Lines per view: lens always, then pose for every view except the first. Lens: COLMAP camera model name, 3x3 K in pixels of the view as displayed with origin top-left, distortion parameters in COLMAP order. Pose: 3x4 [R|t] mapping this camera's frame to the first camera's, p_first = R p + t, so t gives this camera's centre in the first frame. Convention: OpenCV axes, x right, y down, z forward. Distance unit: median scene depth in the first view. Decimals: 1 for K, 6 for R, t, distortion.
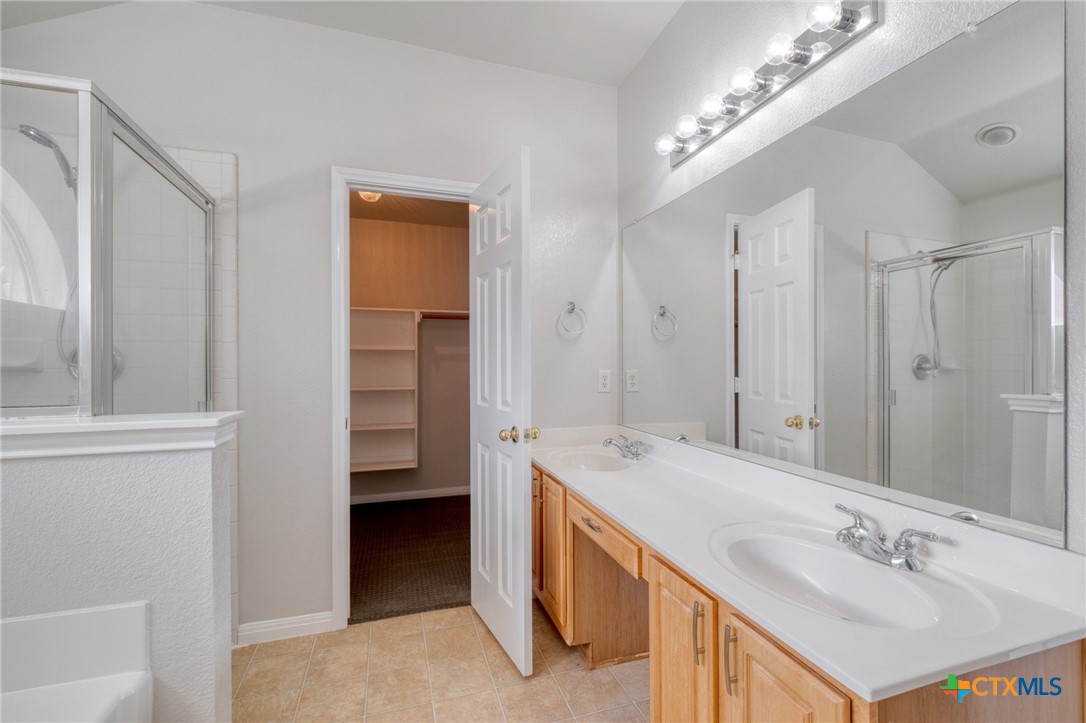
lens RADIAL K [[469.8, 0, 545.3], [0, 469.8, 364.5], [0, 0, 1]] dist [-0.000453, -0.001989]
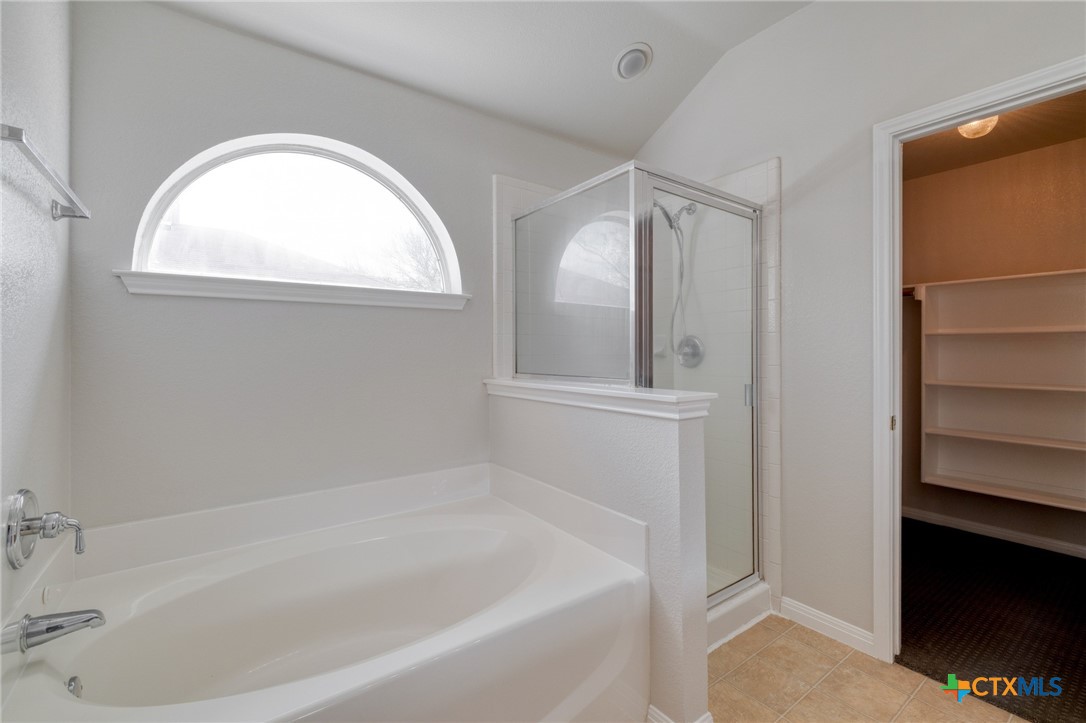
lens RADIAL K [[469.8, 0, 544.7], [0, 469.8, 355.1], [0, 0, 1]] dist [-0.000453, -0.001989]
pose [[0.302541, 0.004104, -0.953127, 0.209715], [-0.000143, 0.999991, 0.004261, 0.001590], [0.953136, -0.001153, 0.302539, 0.166071]]
